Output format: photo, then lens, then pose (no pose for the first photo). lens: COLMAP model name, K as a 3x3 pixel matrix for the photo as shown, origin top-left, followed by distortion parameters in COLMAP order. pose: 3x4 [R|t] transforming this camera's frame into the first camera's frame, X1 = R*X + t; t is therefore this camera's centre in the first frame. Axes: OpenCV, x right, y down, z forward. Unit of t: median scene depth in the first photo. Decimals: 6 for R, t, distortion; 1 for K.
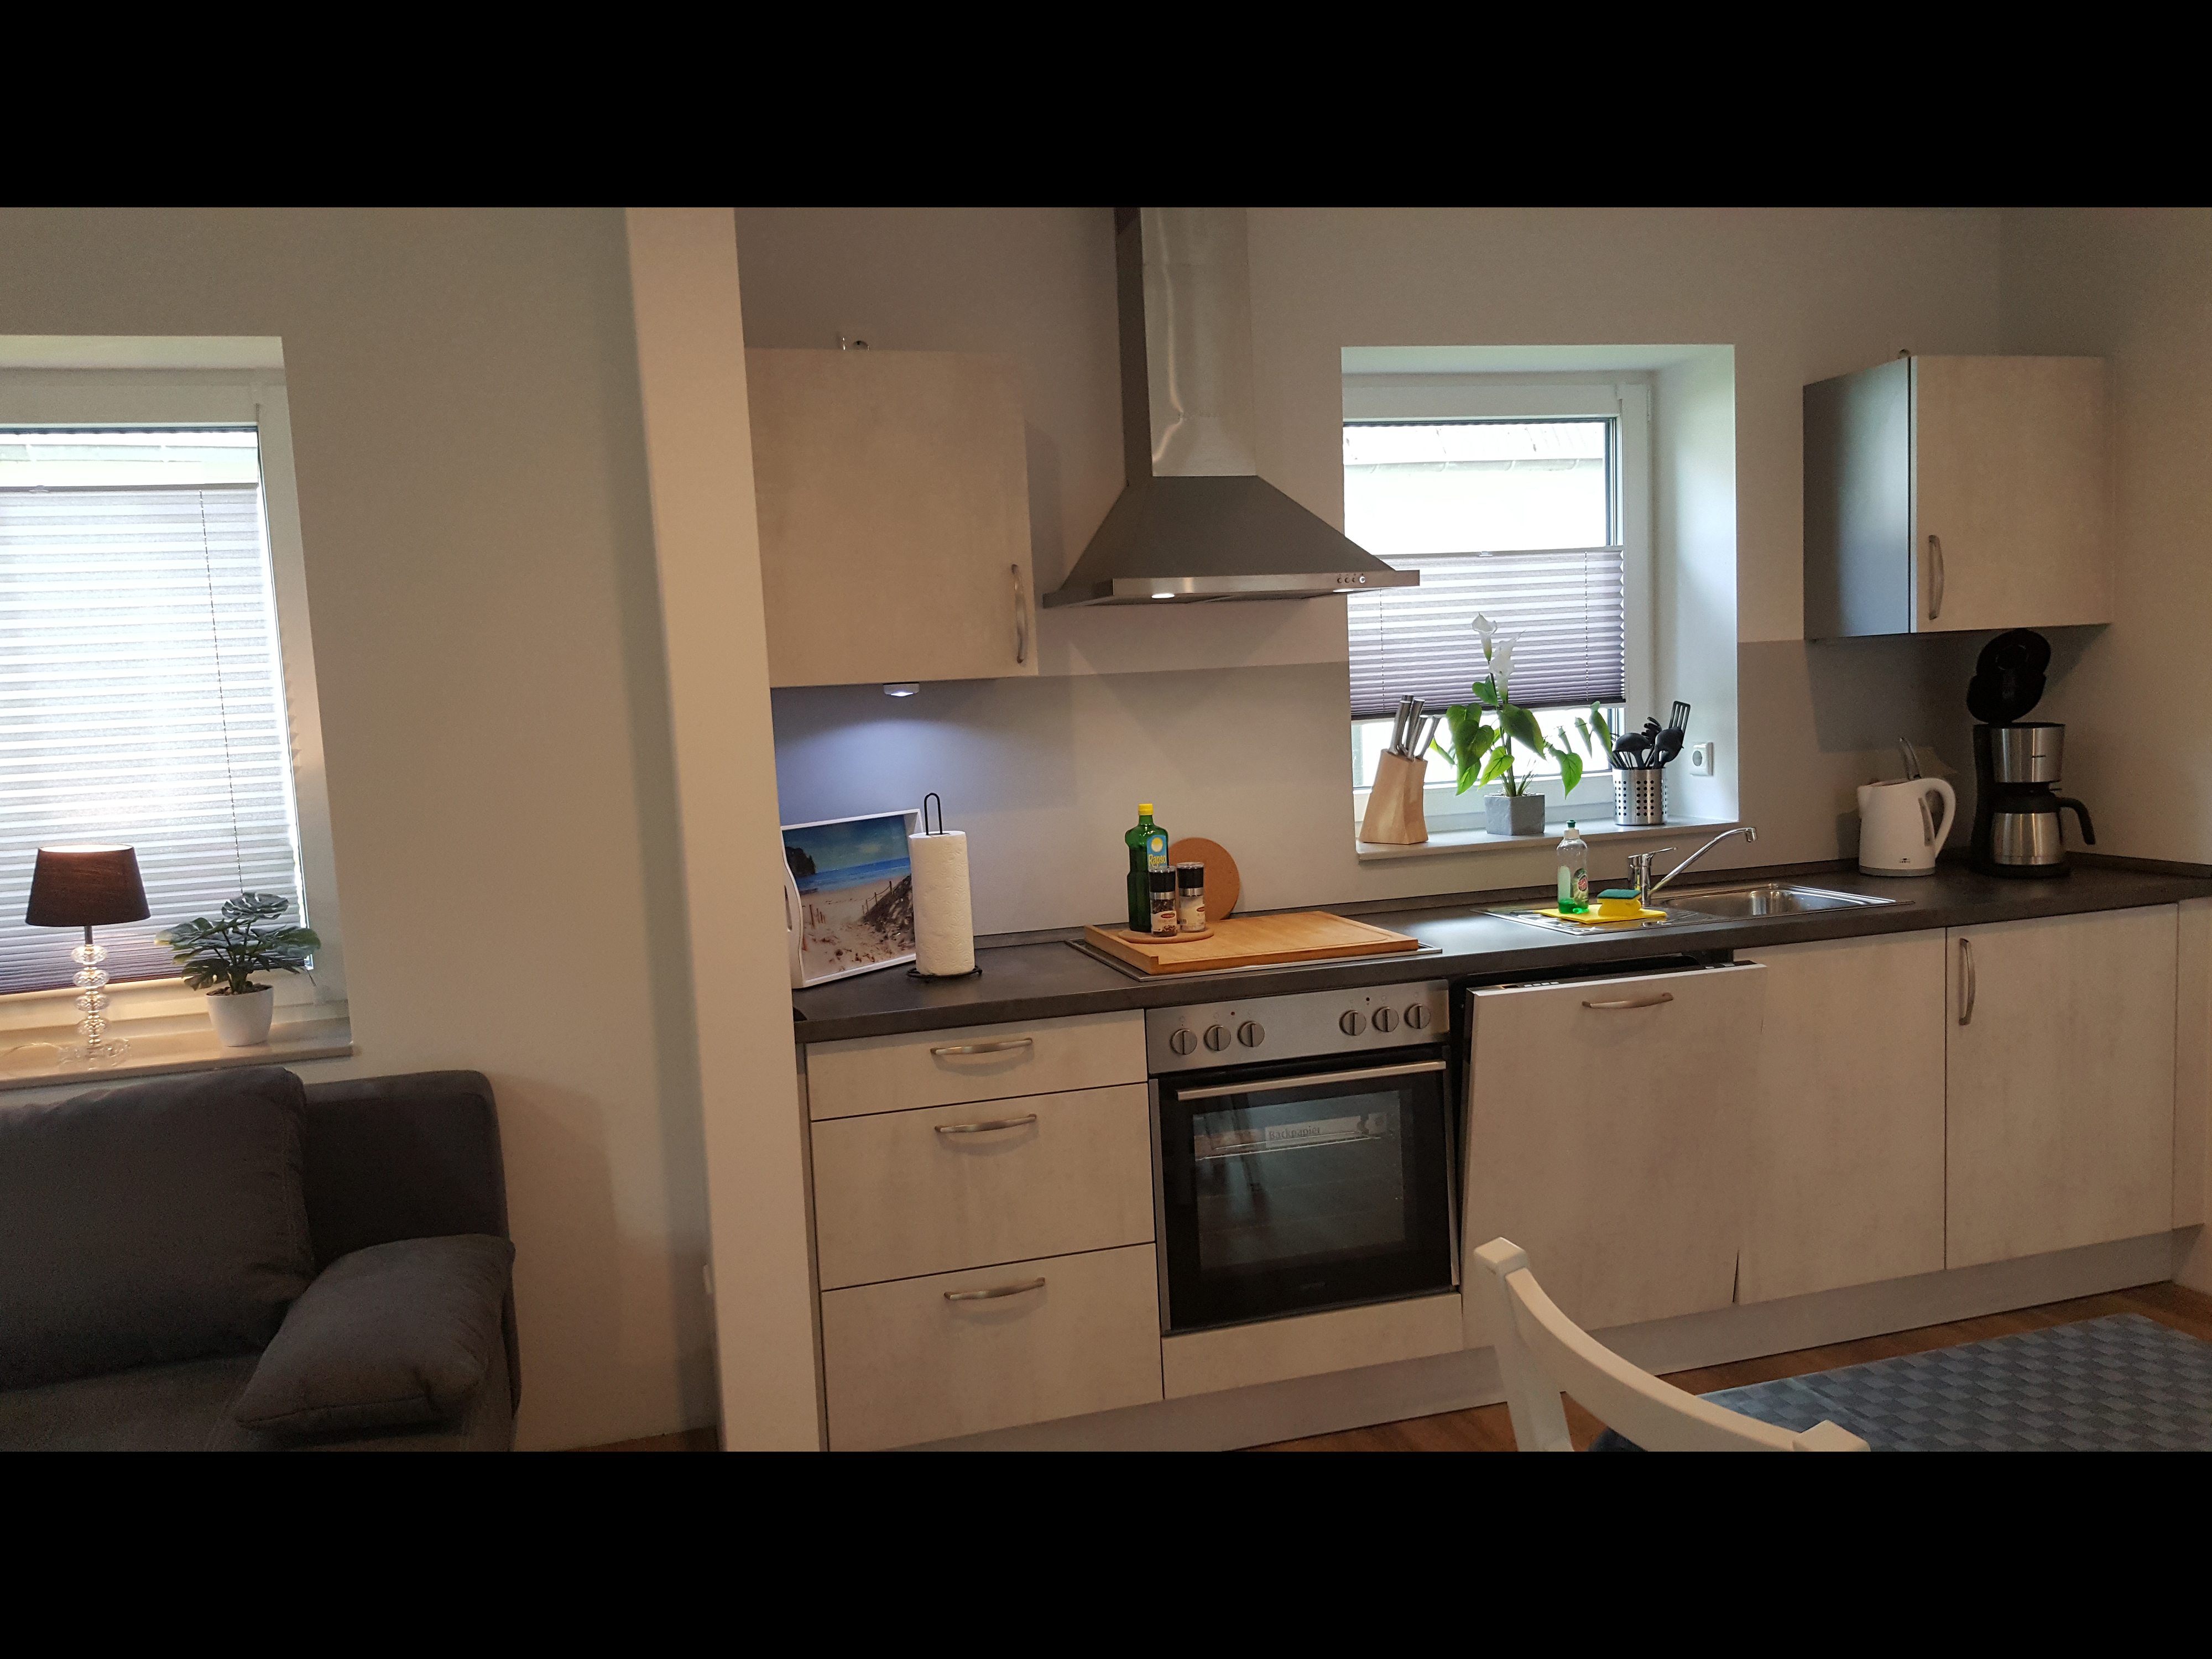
lens RADIAL K [[1633.5, 0, 1101.3], [0, 1633.5, 842.7], [0, 0, 1]] dist [0.115229, -0.165348]
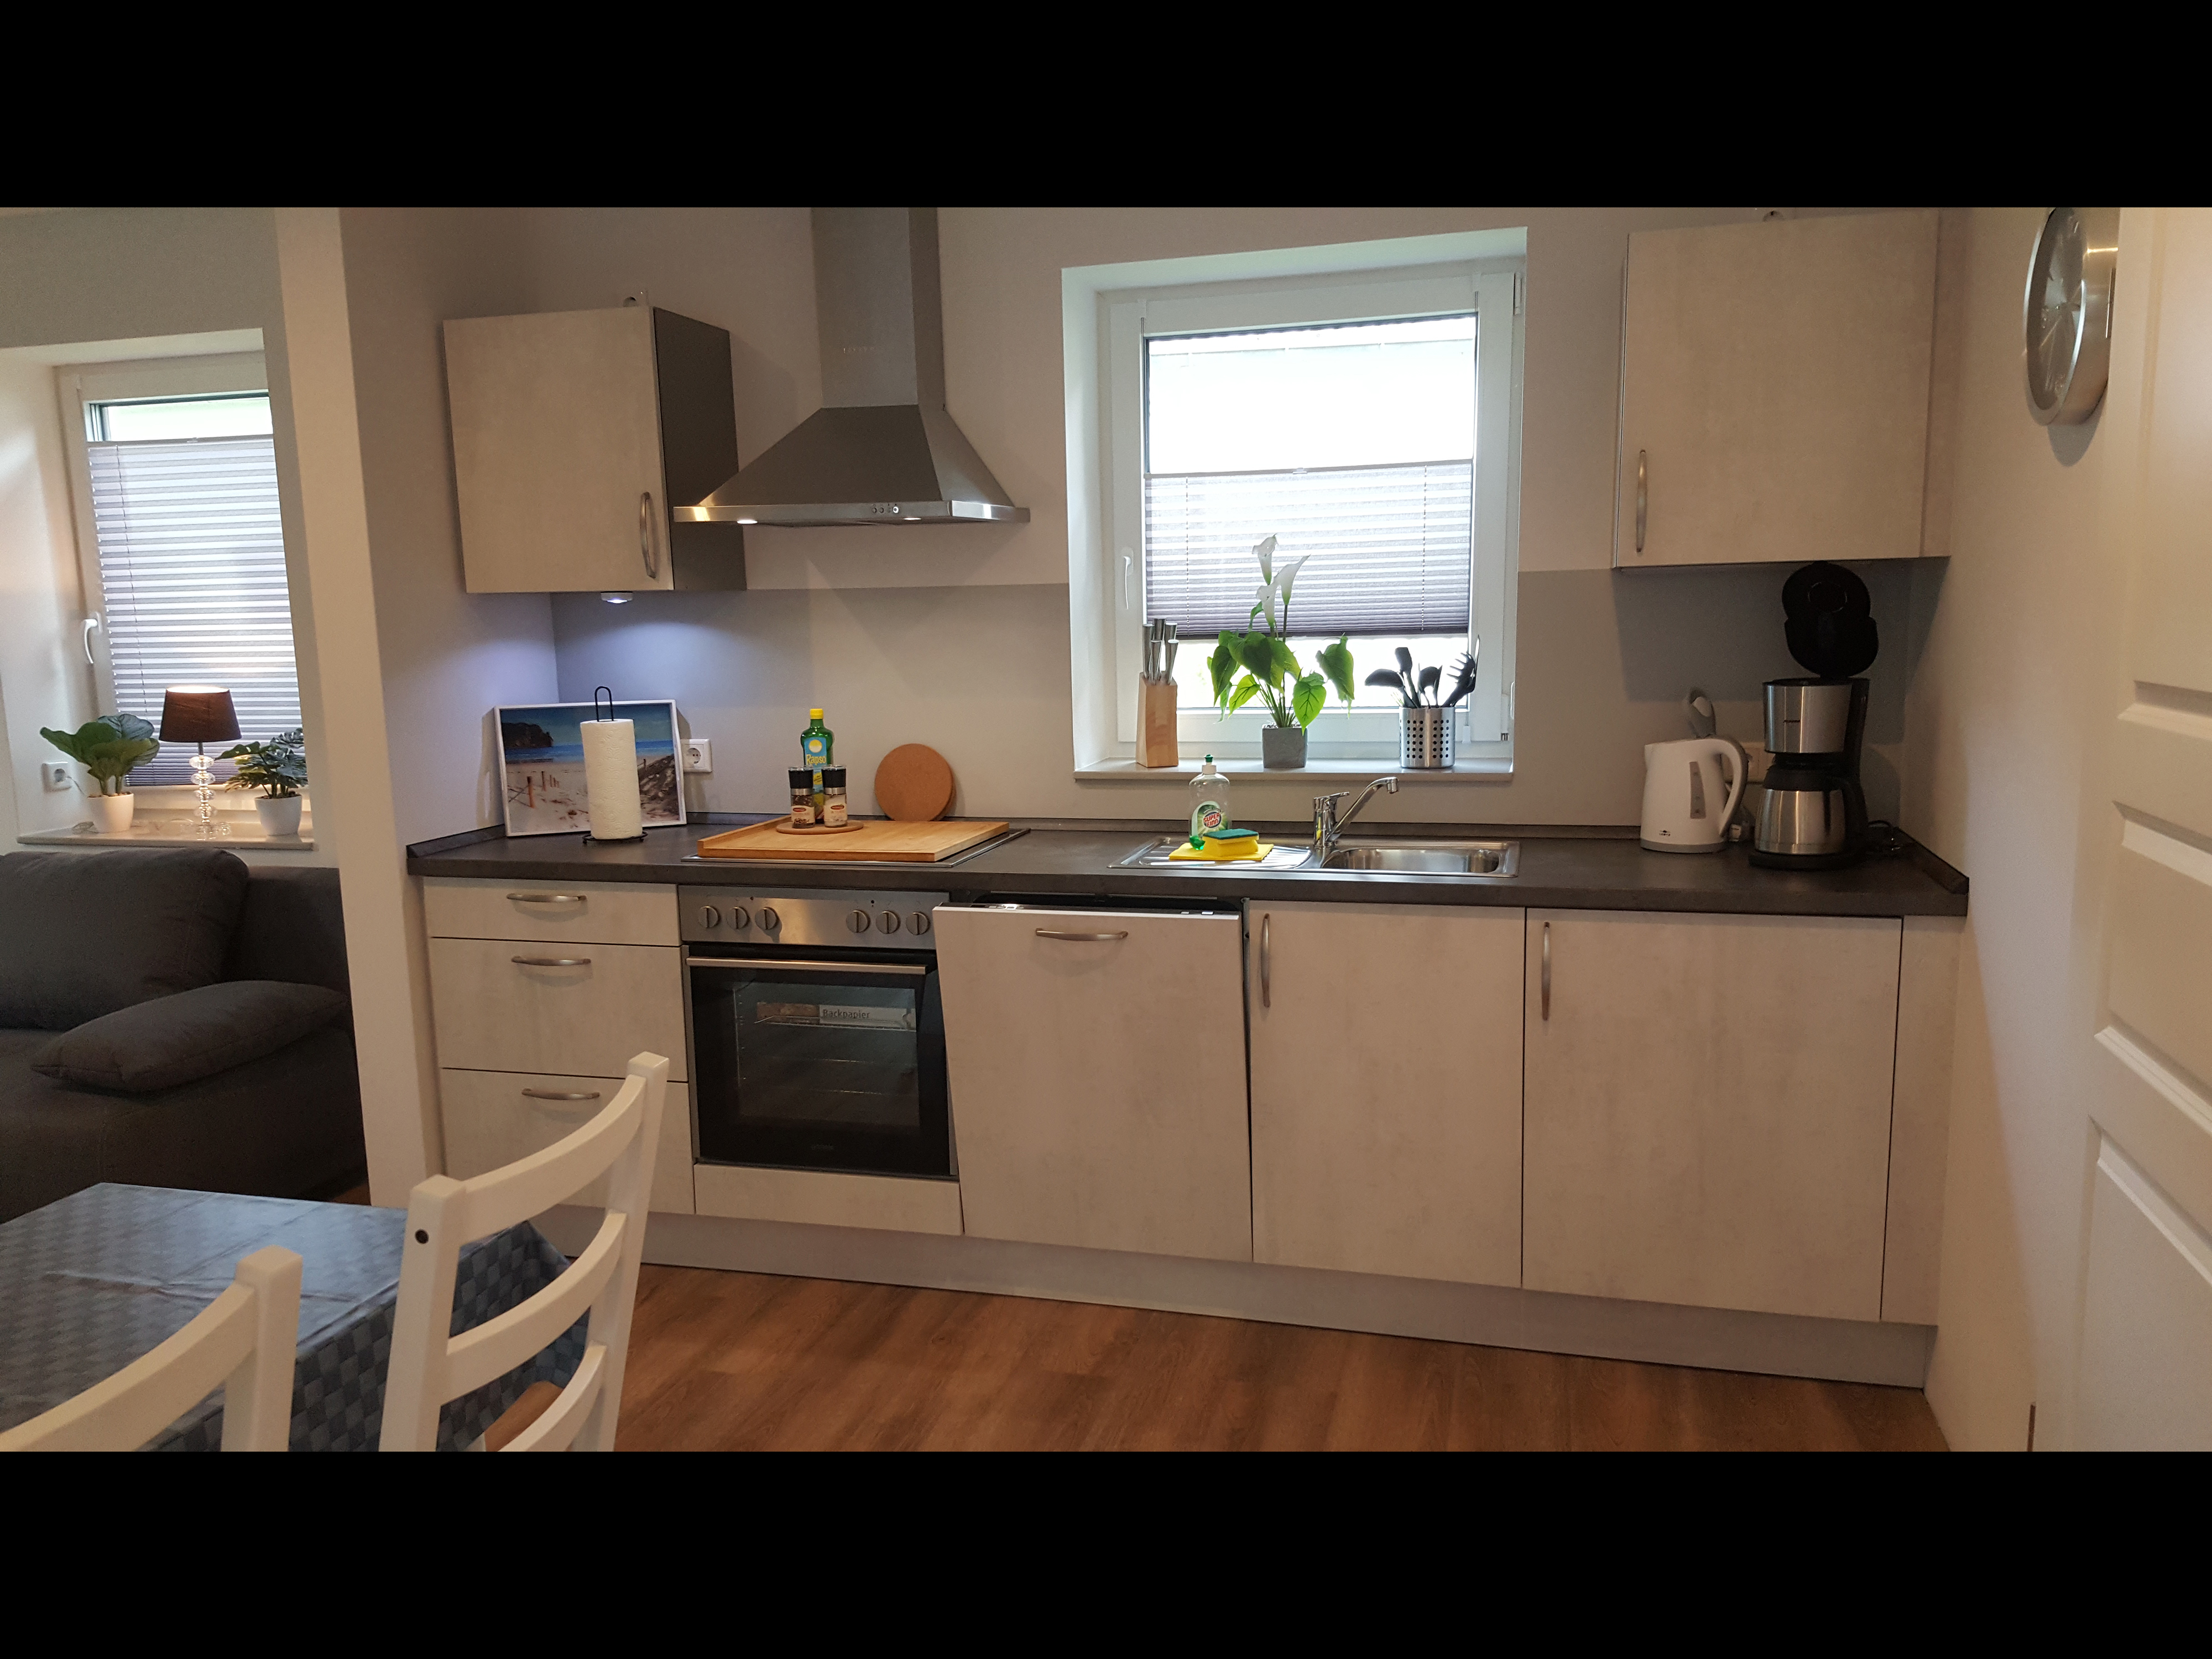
lens RADIAL K [[1633.5, 0, 1107.1], [0, 1633.5, 857.0], [0, 0, 1]] dist [0.115229, -0.165348]
pose [[0.852701, 0.110898, -0.510493, 0.835053], [-0.069267, 0.992581, 0.099927, -0.052430], [0.517787, -0.049847, 0.854056, 0.154305]]
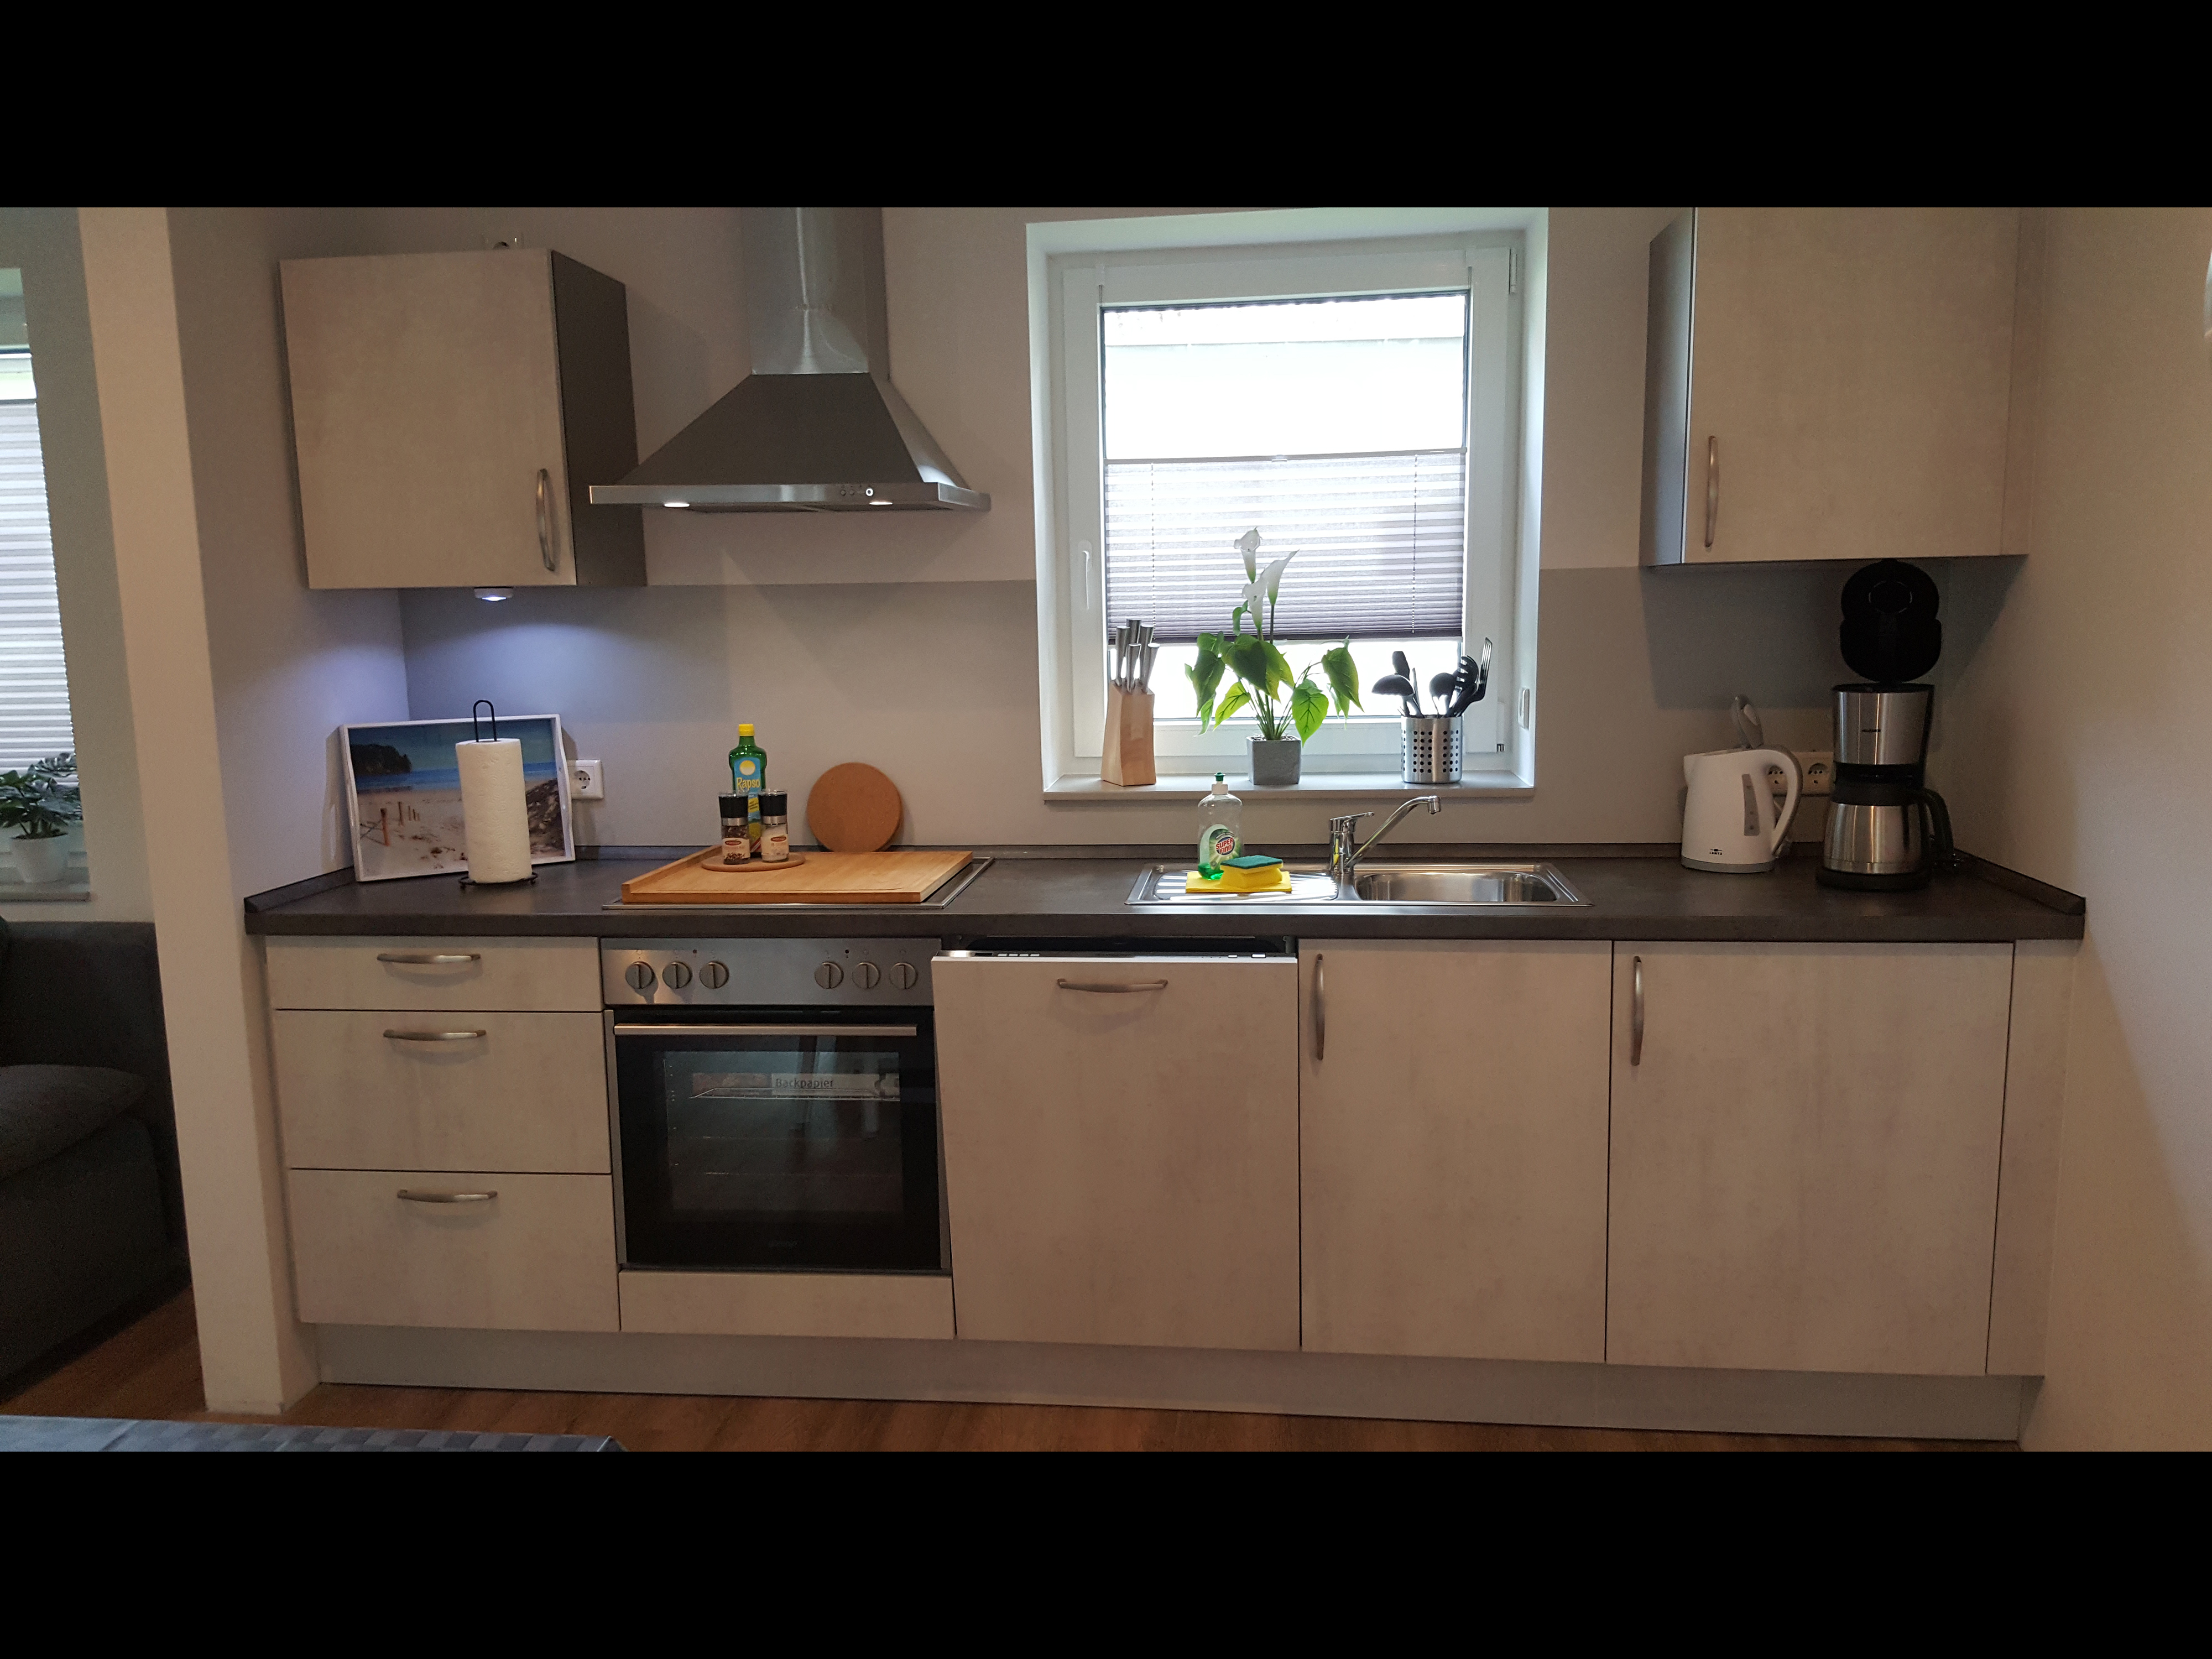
lens RADIAL K [[1633.5, 0, 1110.8], [0, 1633.5, 834.3], [0, 0, 1]] dist [0.115229, -0.165348]
pose [[0.925122, 0.085499, -0.369917, 0.628446], [-0.061850, 0.995237, 0.075349, -0.048495], [0.374598, -0.046828, 0.926004, 0.202229]]
